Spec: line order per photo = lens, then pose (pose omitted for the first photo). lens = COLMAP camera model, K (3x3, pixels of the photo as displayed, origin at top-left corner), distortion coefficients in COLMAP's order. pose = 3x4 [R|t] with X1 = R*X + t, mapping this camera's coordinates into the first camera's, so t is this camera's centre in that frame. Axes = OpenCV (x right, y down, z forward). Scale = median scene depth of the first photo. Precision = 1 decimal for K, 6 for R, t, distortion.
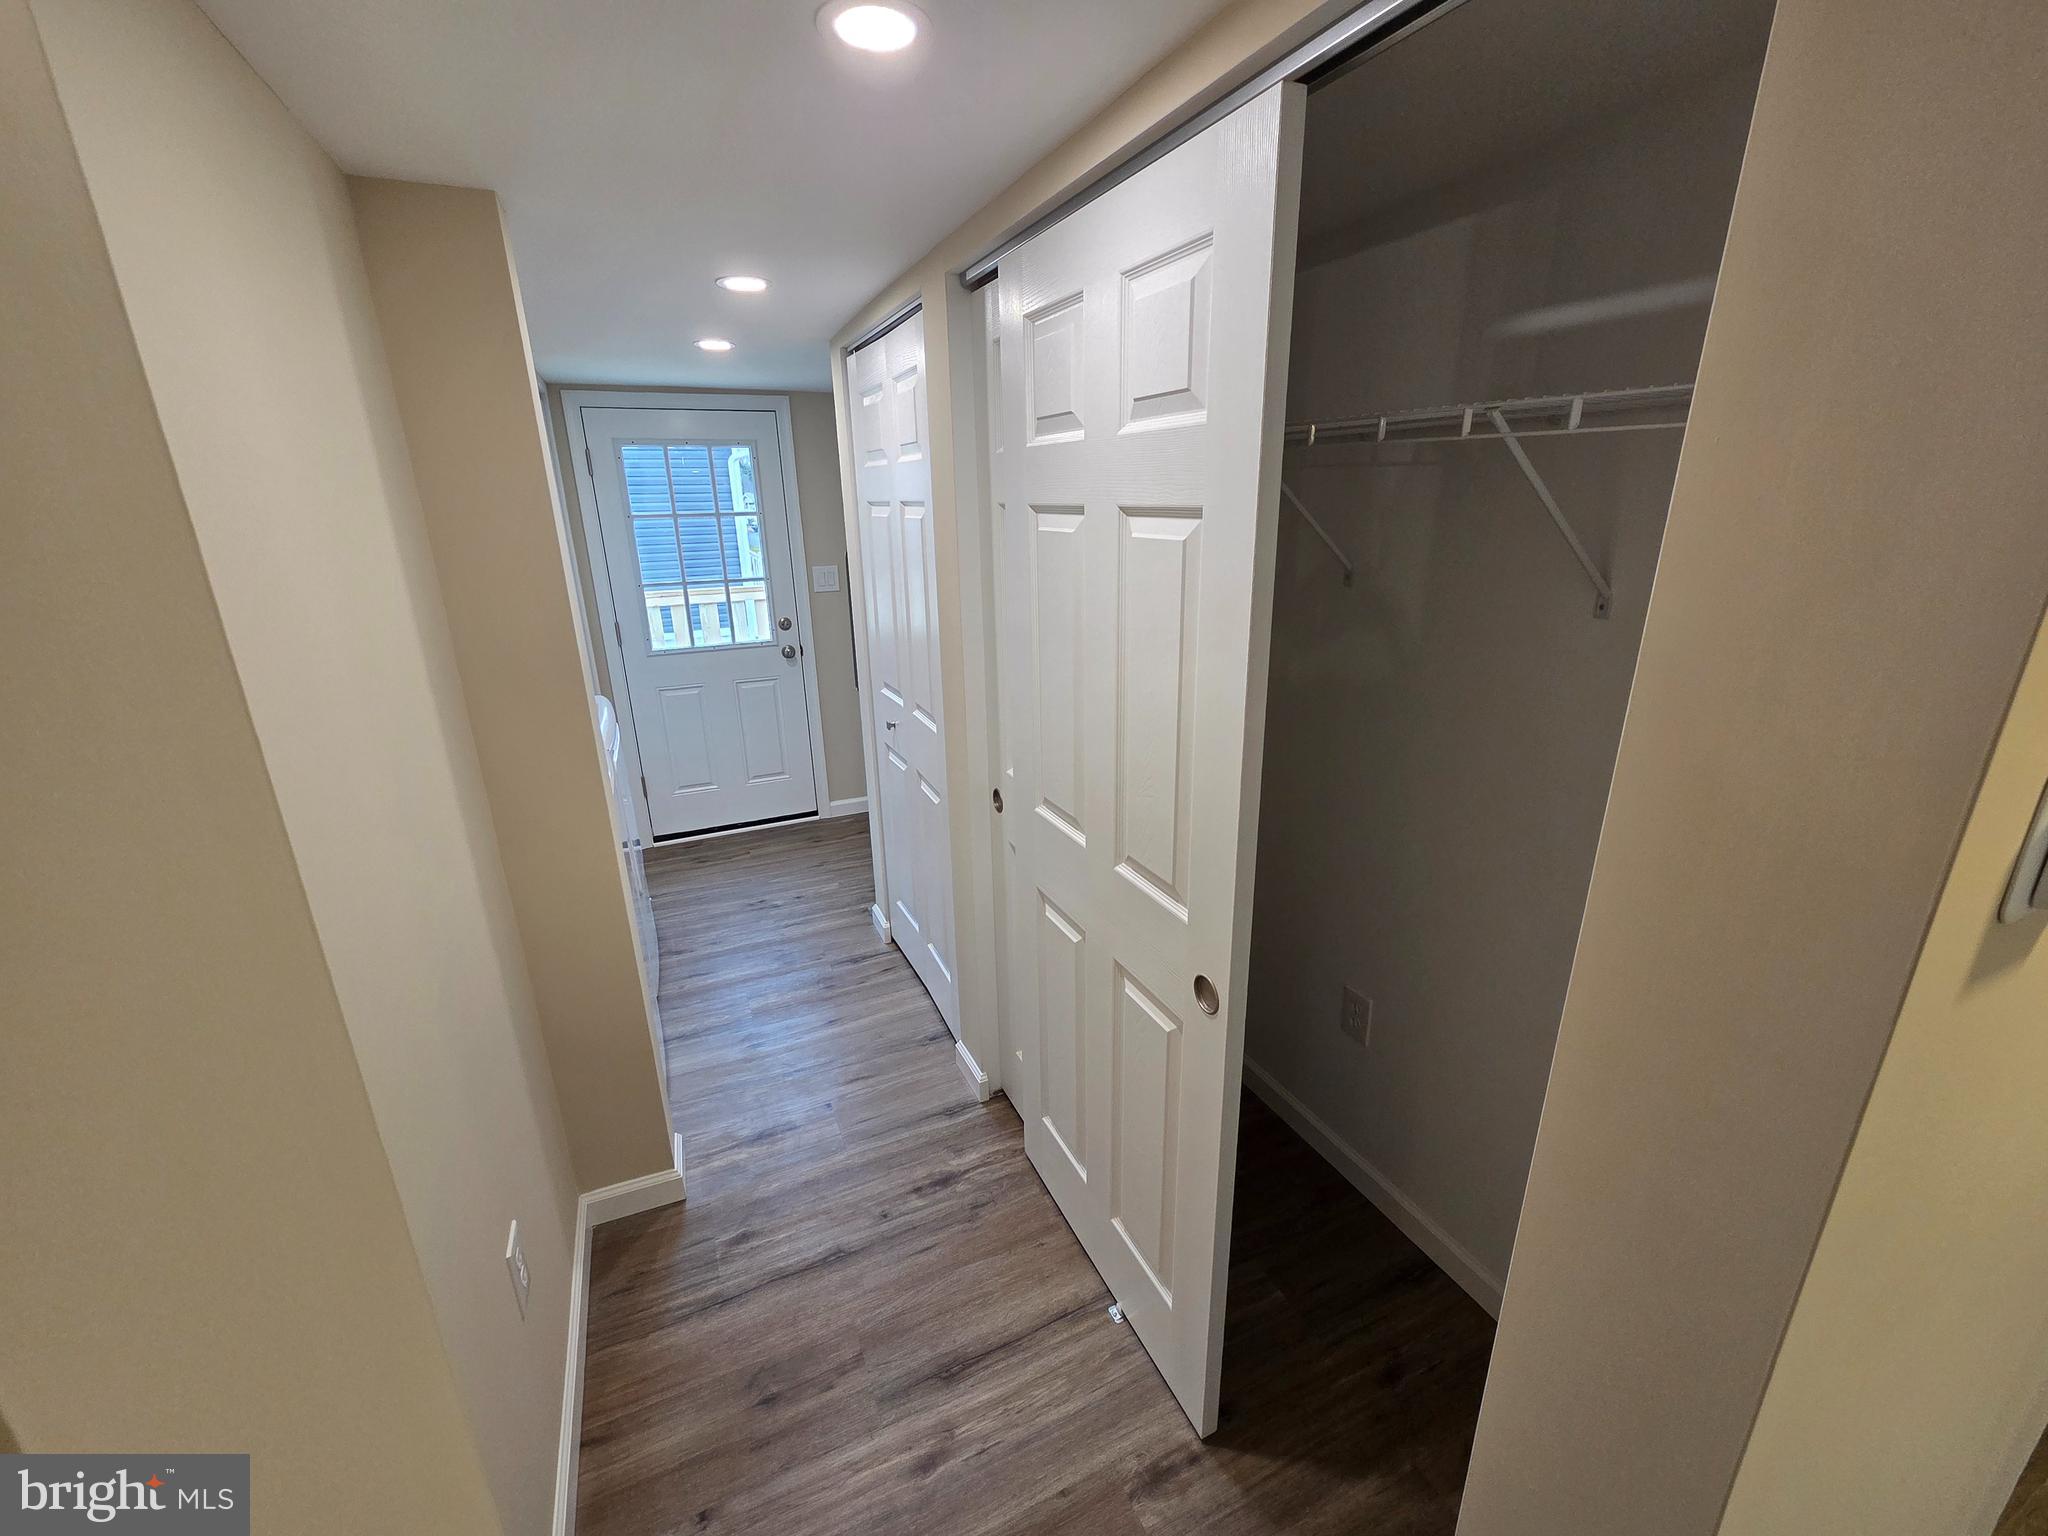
lens RADIAL K [[831.4, 0, 1042.7], [0, 831.4, 764.0], [0, 0, 1]] dist [0.001234, 0.000164]
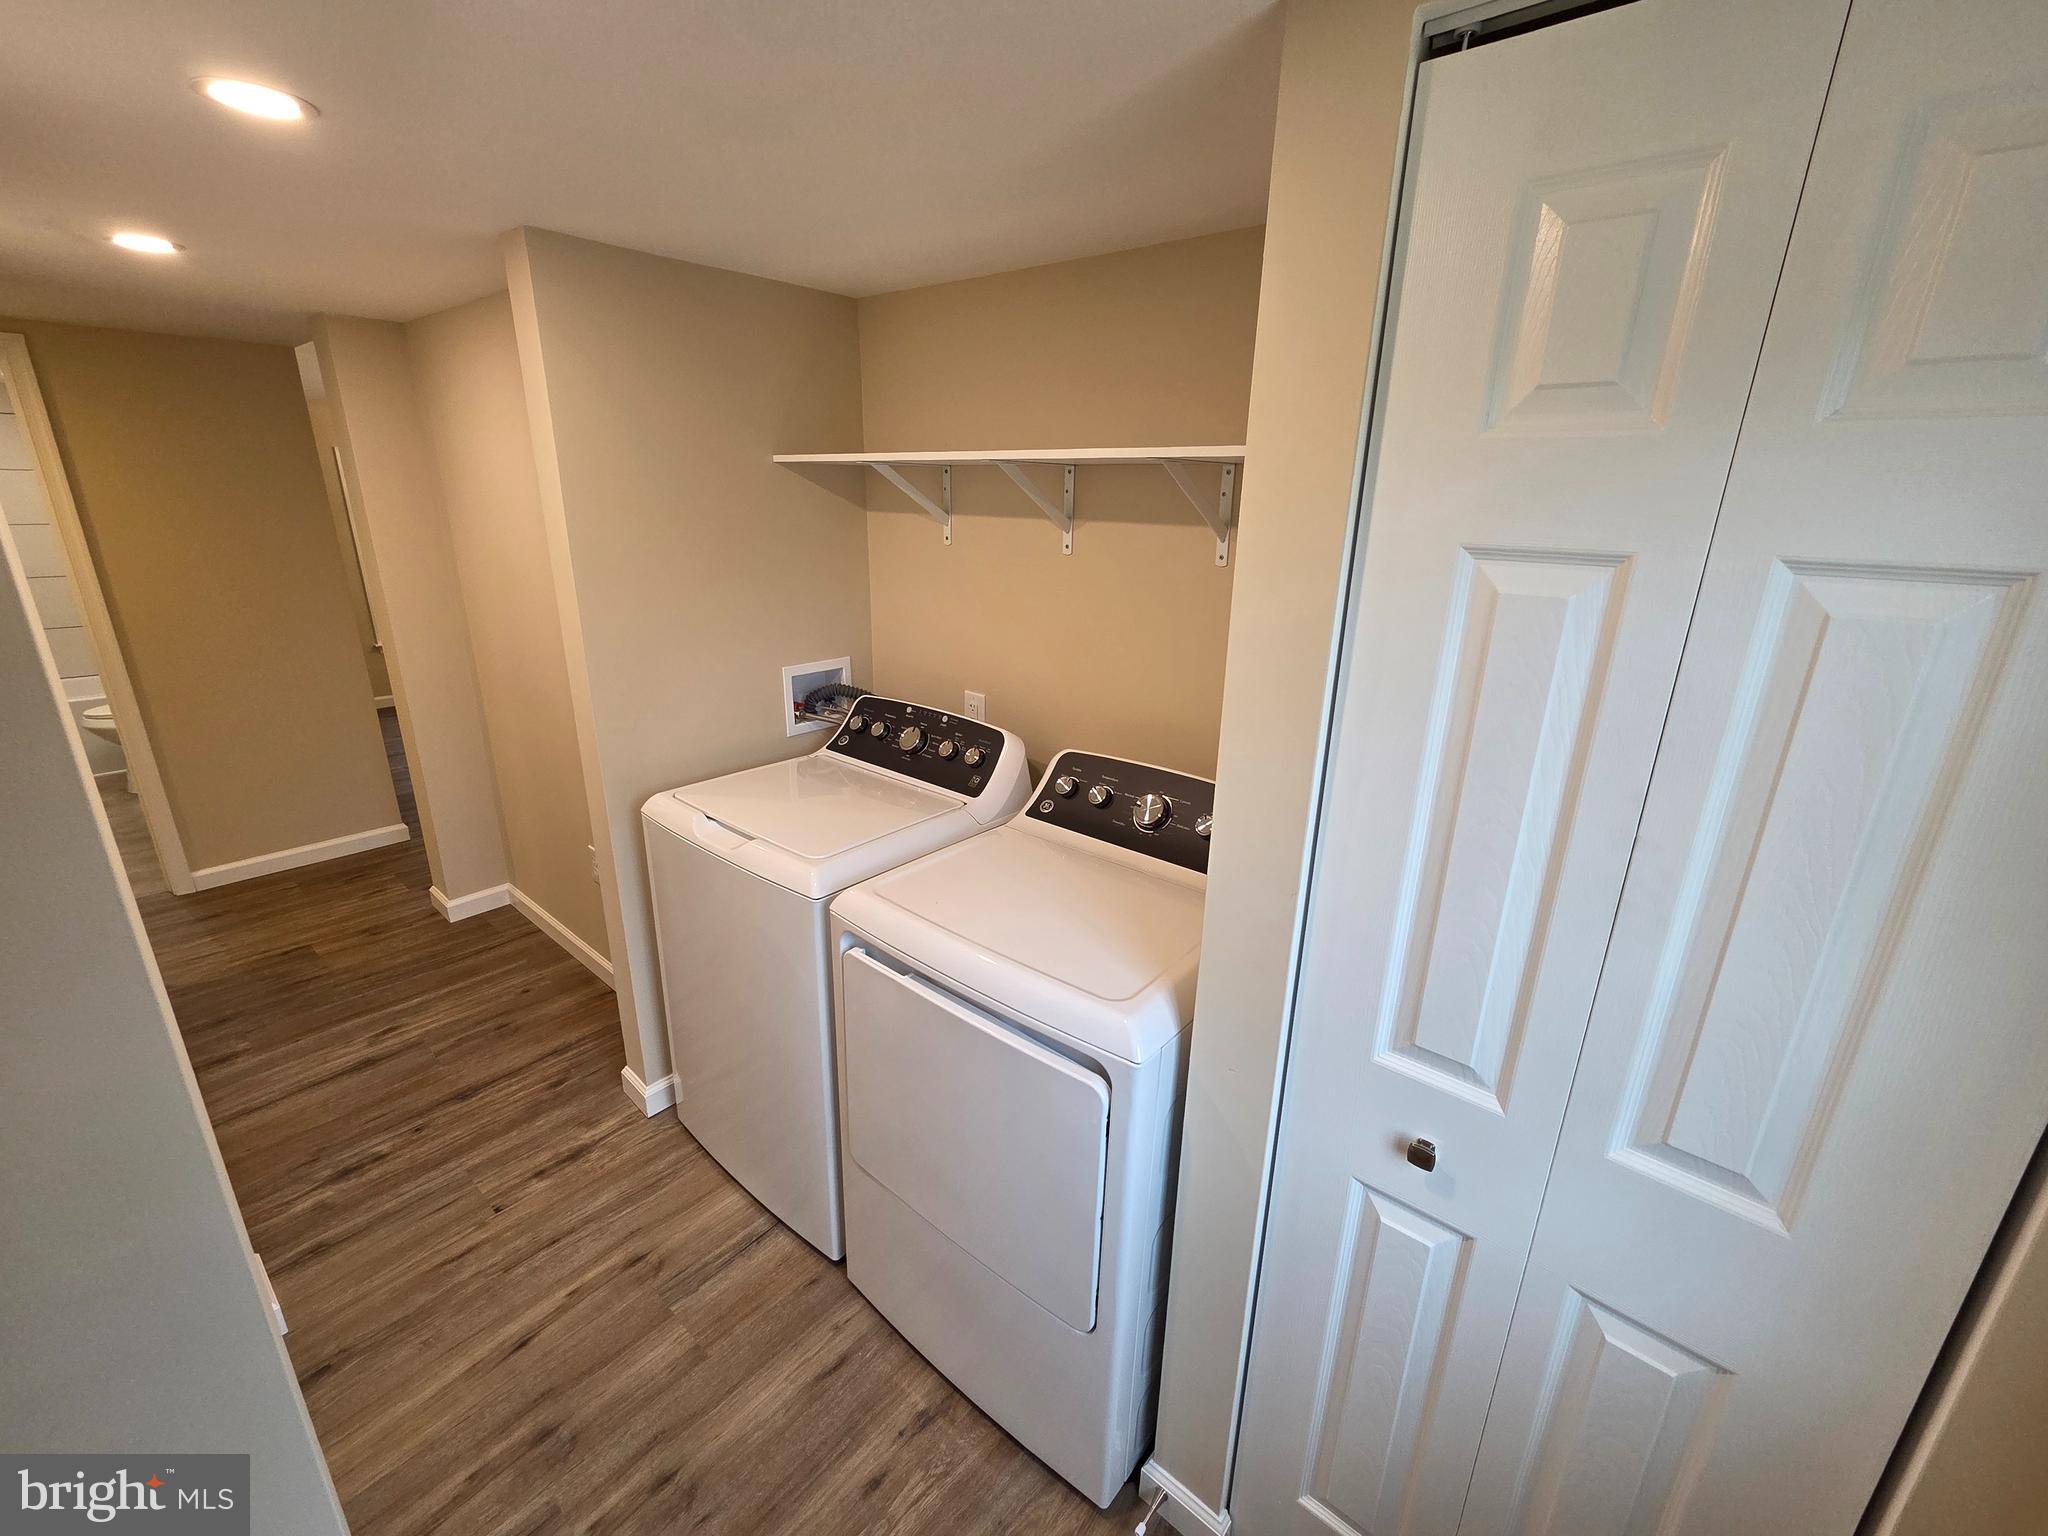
lens RADIAL K [[831.4, 0, 1042.7], [0, 831.4, 764.0], [0, 0, 1]] dist [0.001234, 0.000164]
pose [[-0.907698, 0.121446, -0.401665, -0.514339], [-0.134456, 0.822560, 0.552555, -0.545980], [0.397499, 0.555559, -0.730307, 1.715105]]
